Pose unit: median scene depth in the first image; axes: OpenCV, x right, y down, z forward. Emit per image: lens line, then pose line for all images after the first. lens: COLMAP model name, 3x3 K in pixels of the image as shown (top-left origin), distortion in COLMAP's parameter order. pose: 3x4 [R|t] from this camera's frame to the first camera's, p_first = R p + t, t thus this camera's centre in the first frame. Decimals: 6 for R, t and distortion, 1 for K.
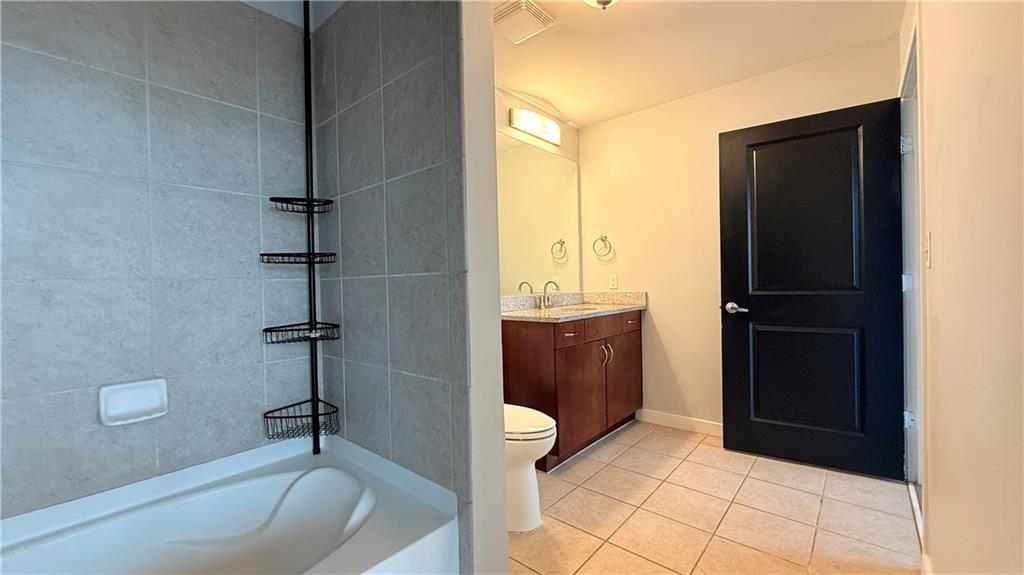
lens RADIAL K [[409.6, 0, 509.1], [0, 409.6, 287.2], [0, 0, 1]] dist [-0.000891, 0.000006]
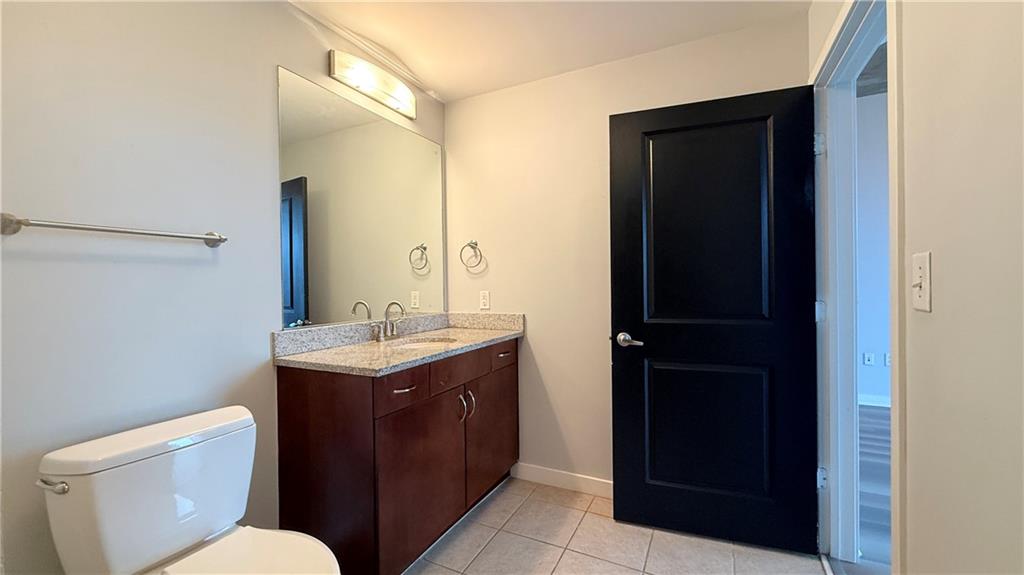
lens RADIAL K [[409.6, 0, 509.1], [0, 409.6, 287.2], [0, 0, 1]] dist [-0.000891, 0.000006]
pose [[0.970027, 0.007322, 0.242885, 0.129896], [-0.004946, 0.999934, -0.010389, -0.036668], [-0.242945, 0.008877, 0.969999, 0.271743]]
